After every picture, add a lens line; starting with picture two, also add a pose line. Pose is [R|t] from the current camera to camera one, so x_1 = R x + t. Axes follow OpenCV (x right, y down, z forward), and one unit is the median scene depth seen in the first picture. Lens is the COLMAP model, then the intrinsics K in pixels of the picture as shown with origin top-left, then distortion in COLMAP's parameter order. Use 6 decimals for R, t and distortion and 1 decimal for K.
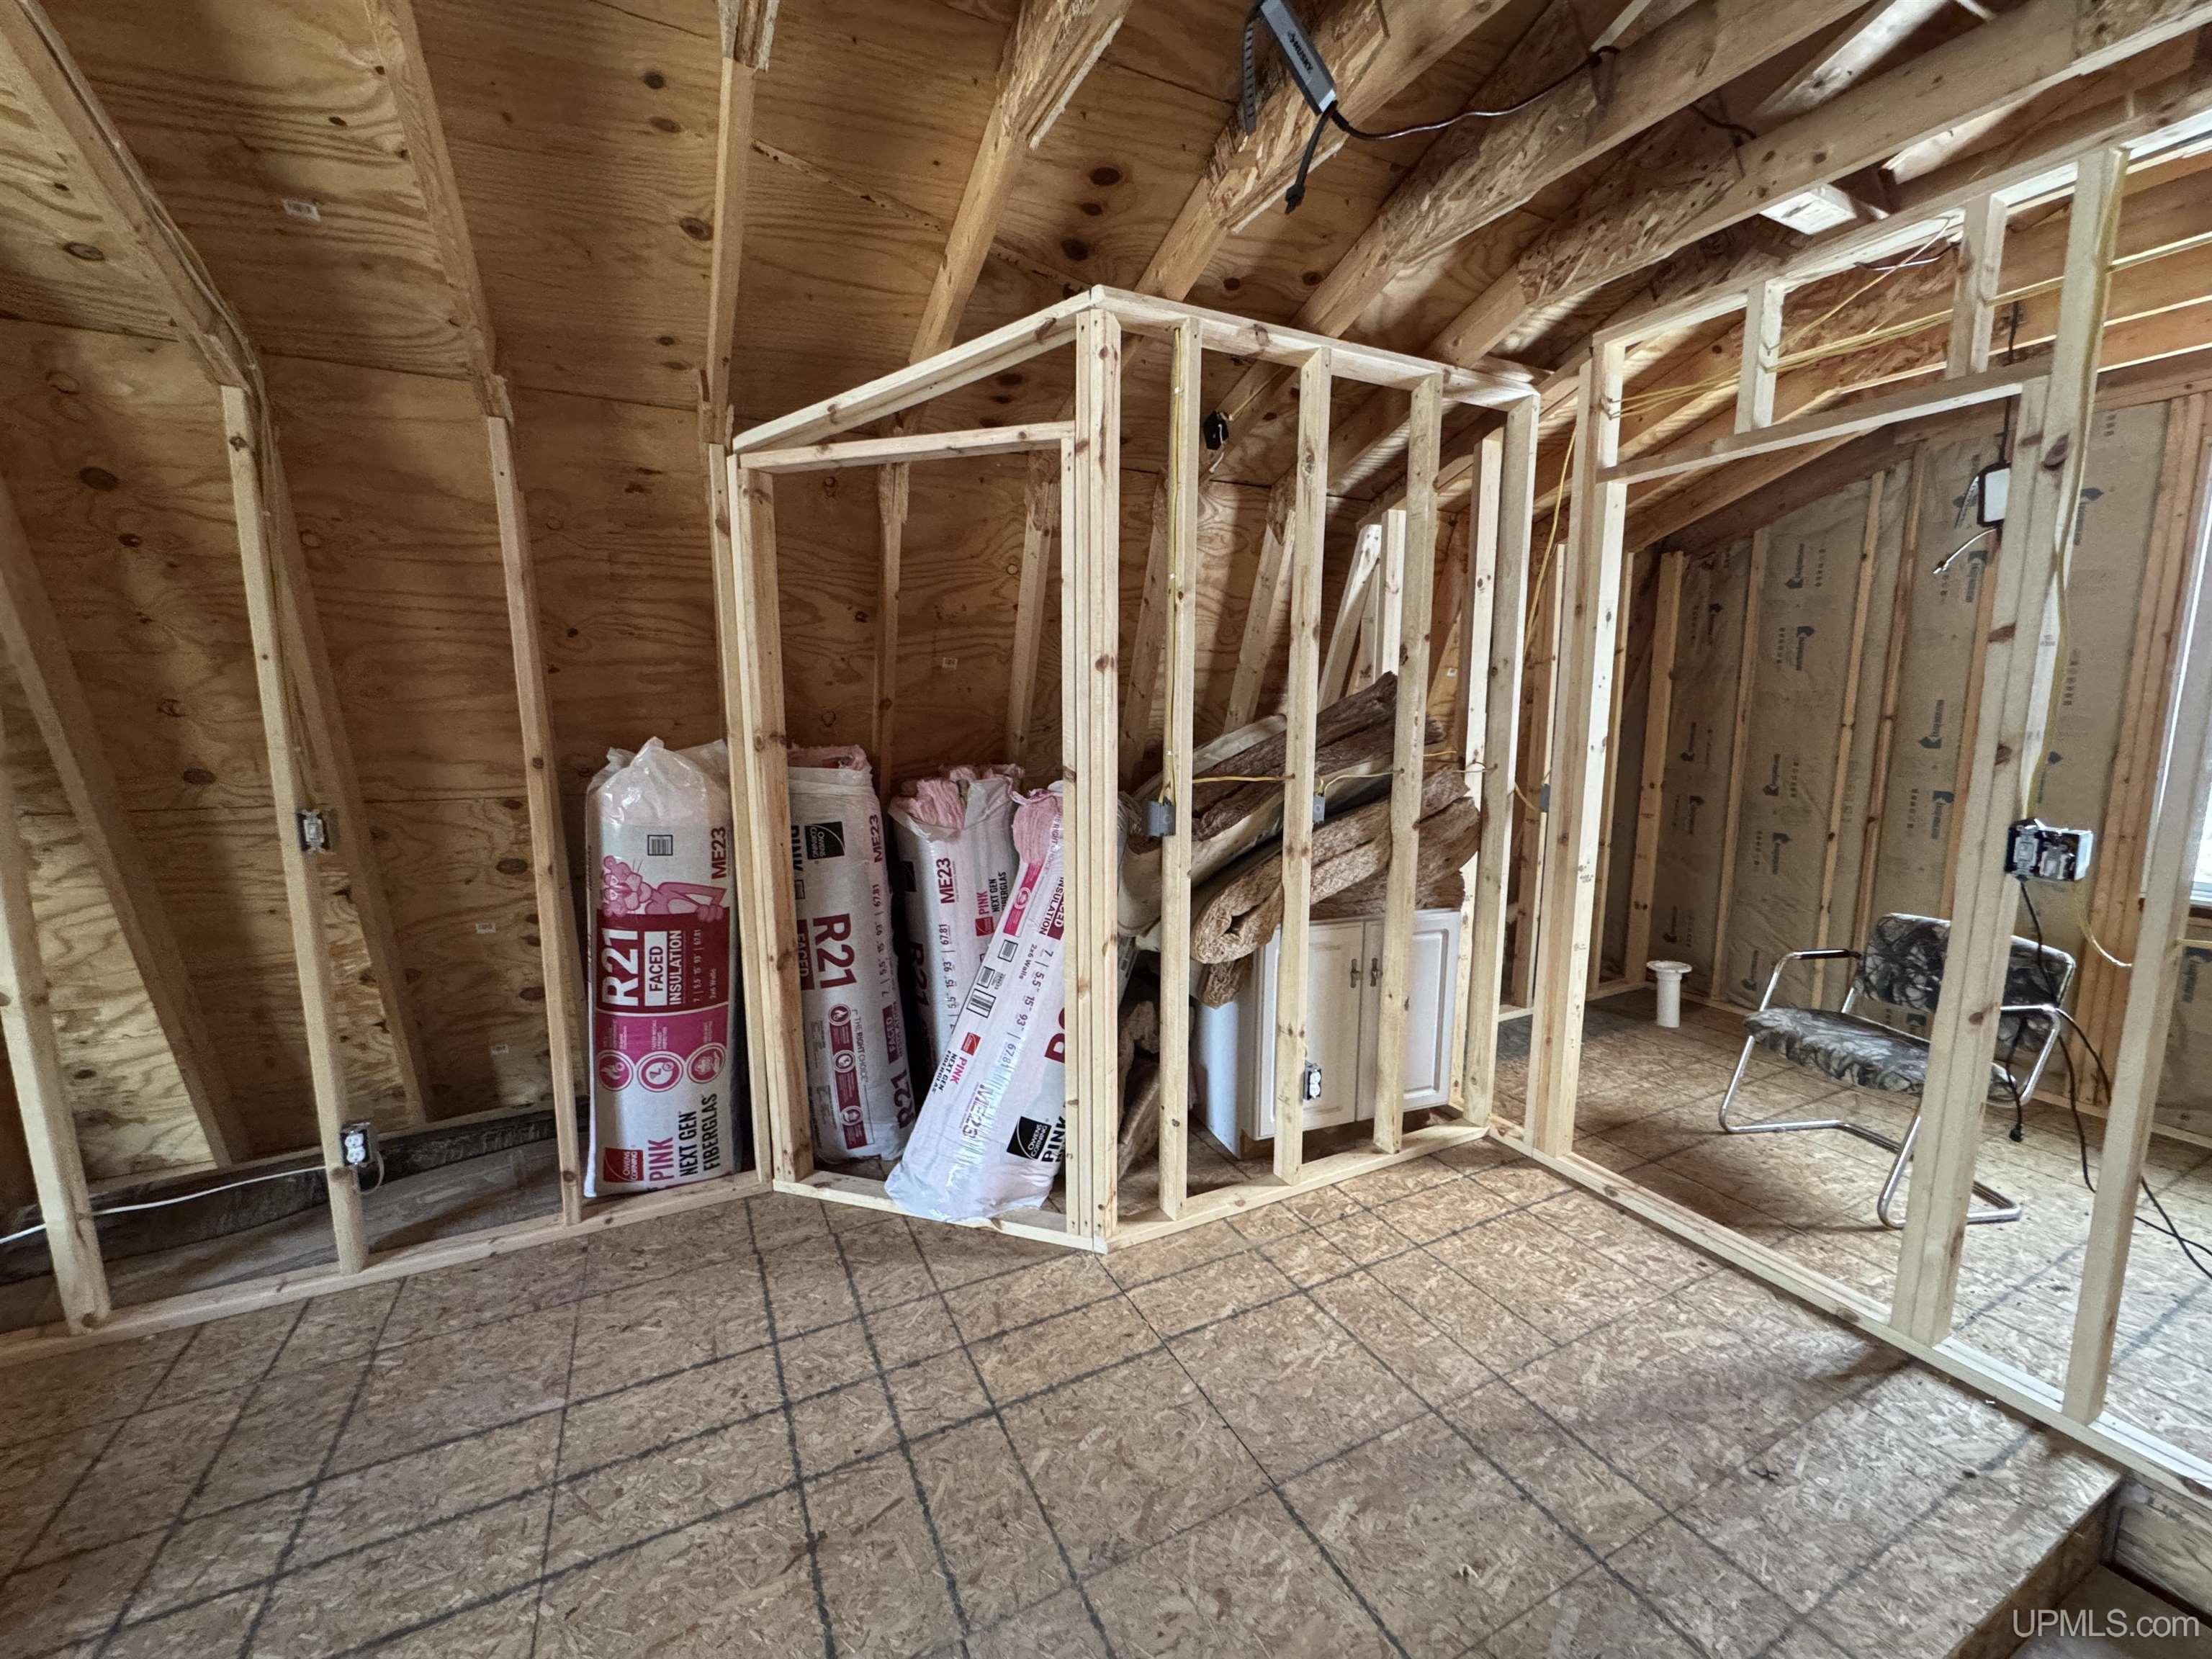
lens RADIAL K [[879.8, 0, 1103.4], [0, 879.8, 829.9], [0, 0, 1]] dist [-0.003356, 0.000692]
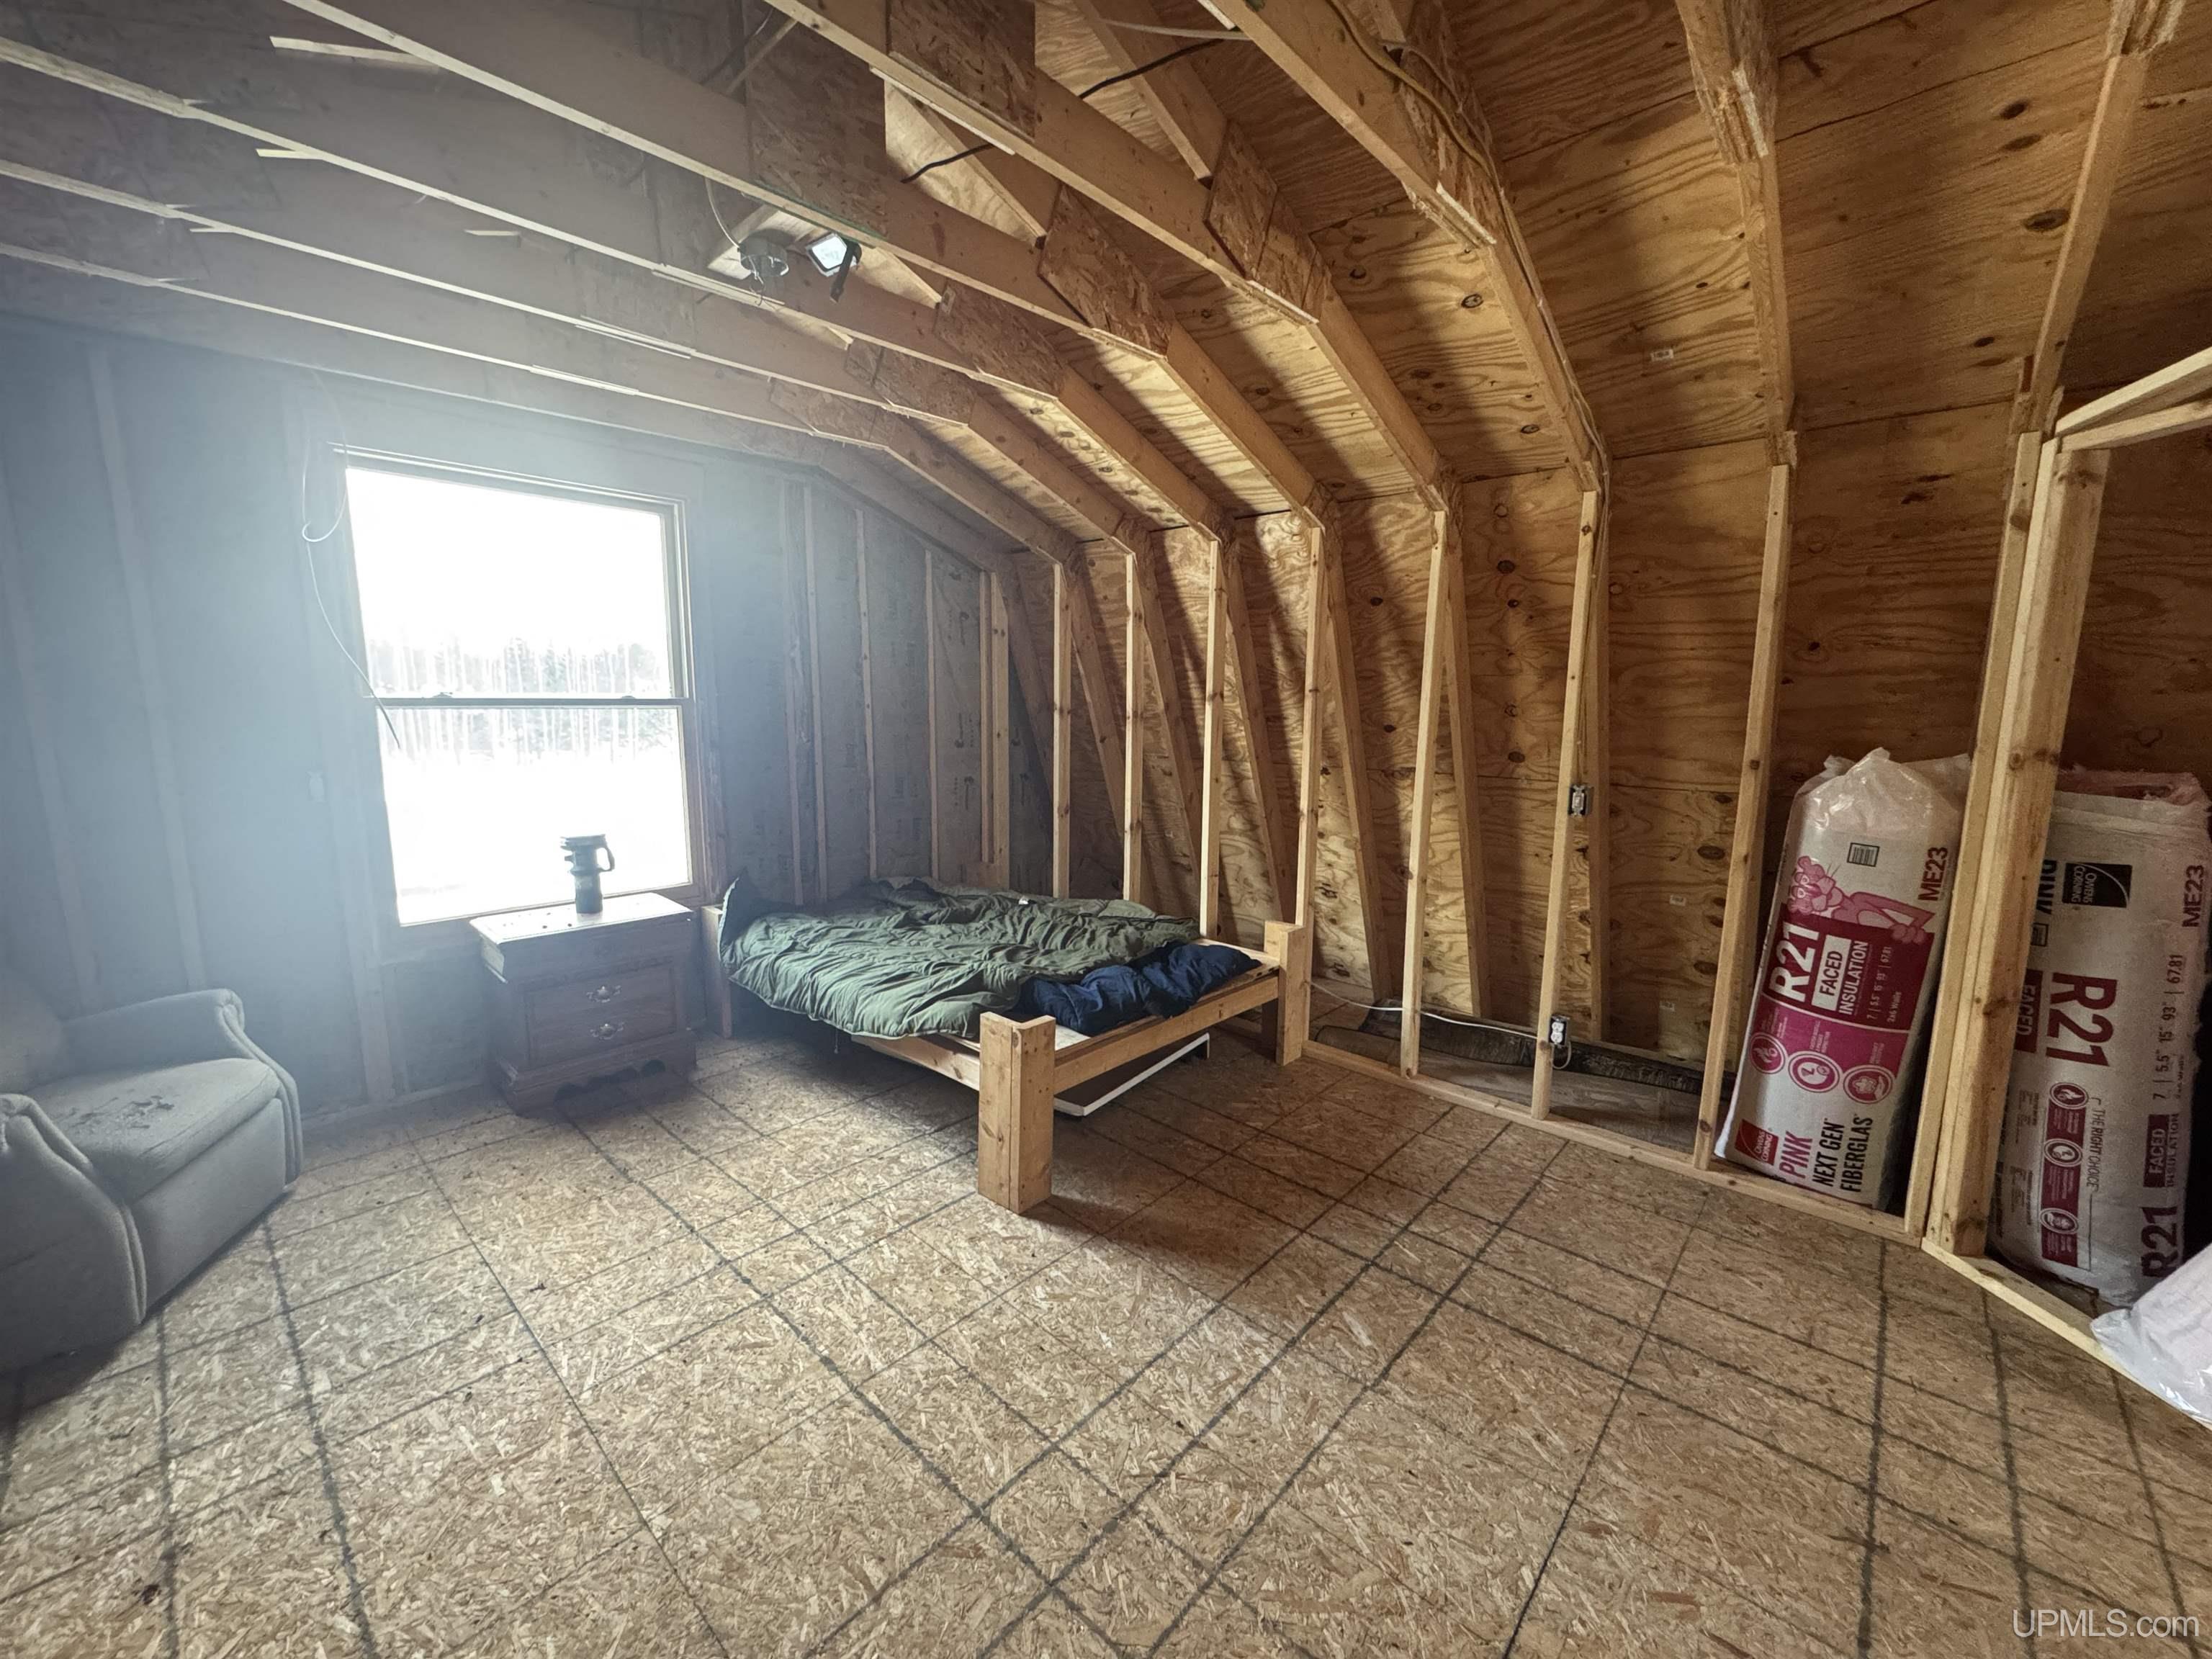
lens RADIAL K [[879.8, 0, 1107.7], [0, 879.8, 830.1], [0, 0, 1]] dist [-0.003356, 0.000692]
pose [[0.358247, 0.141943, -0.922774, 0.109532], [-0.142210, 0.985138, 0.096326, 0.015640], [0.922732, 0.096719, 0.373109, -0.176017]]
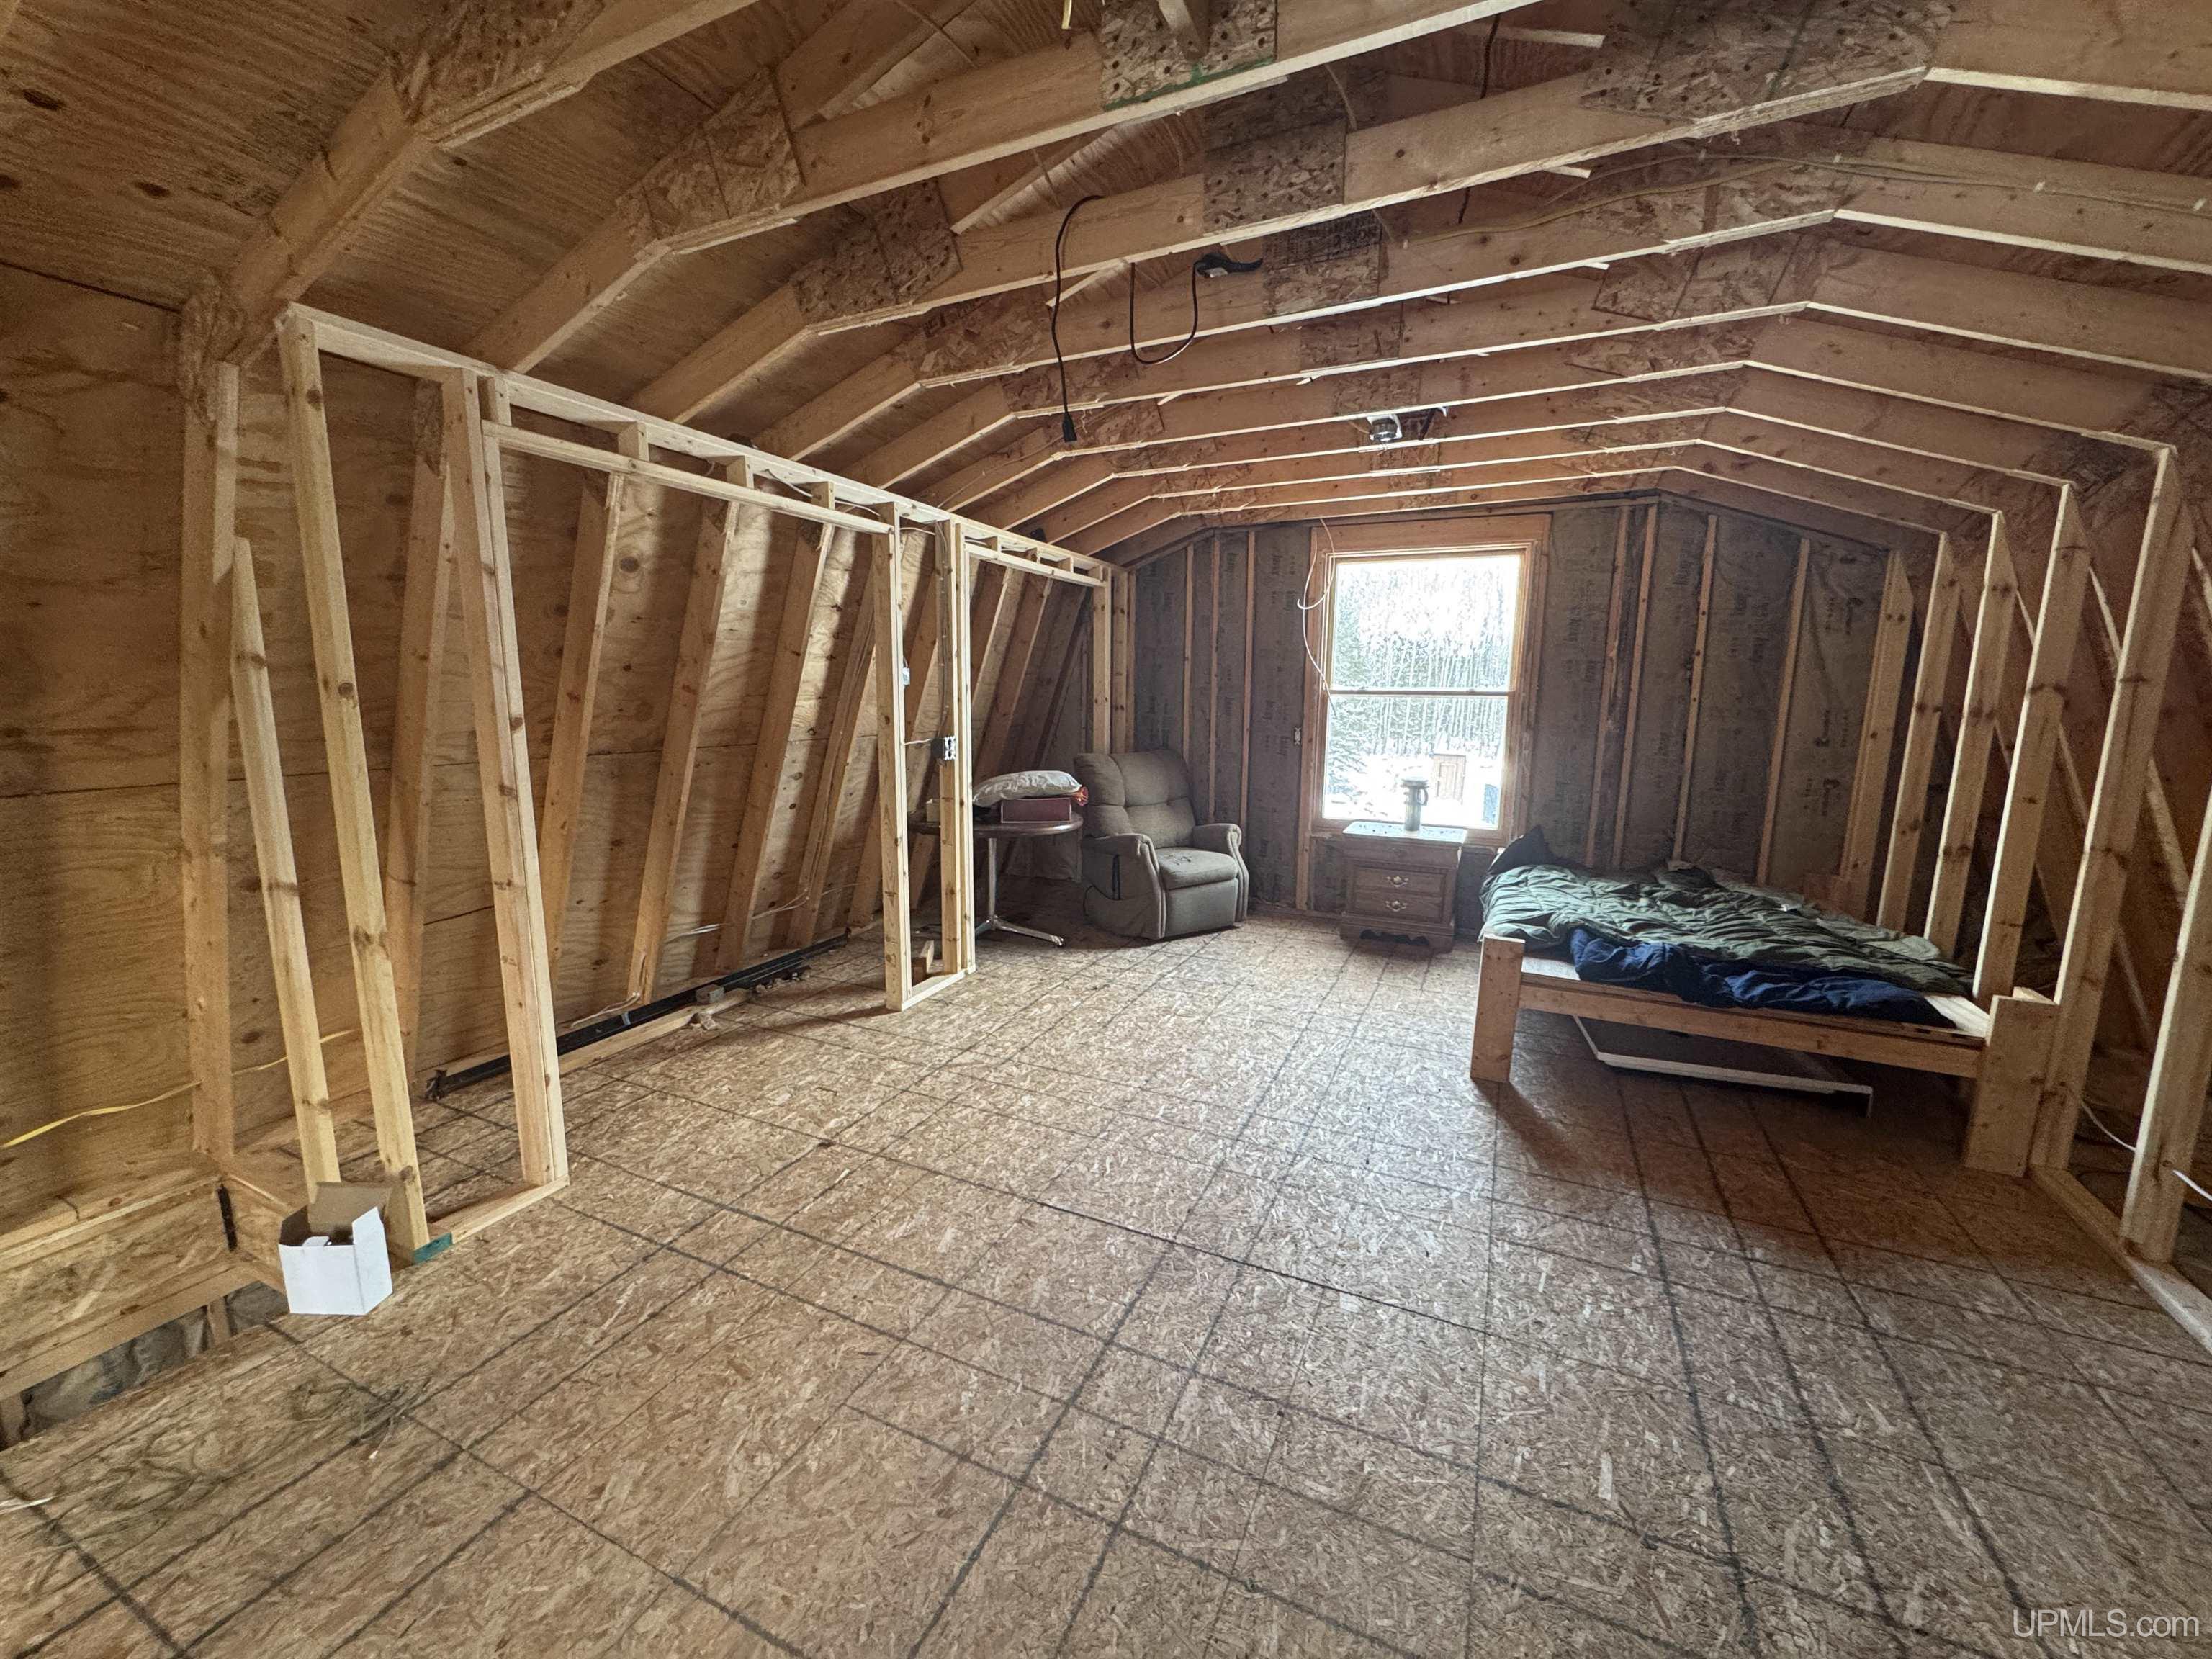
lens RADIAL K [[879.8, 0, 1102.4], [0, 879.8, 830.1], [0, 0, 1]] dist [-0.003356, 0.000692]
pose [[-0.784102, 0.091302, -0.613879, 0.451252], [-0.099134, 0.957995, 0.269105, -0.108519], [0.612663, 0.271862, -0.742115, 0.749506]]
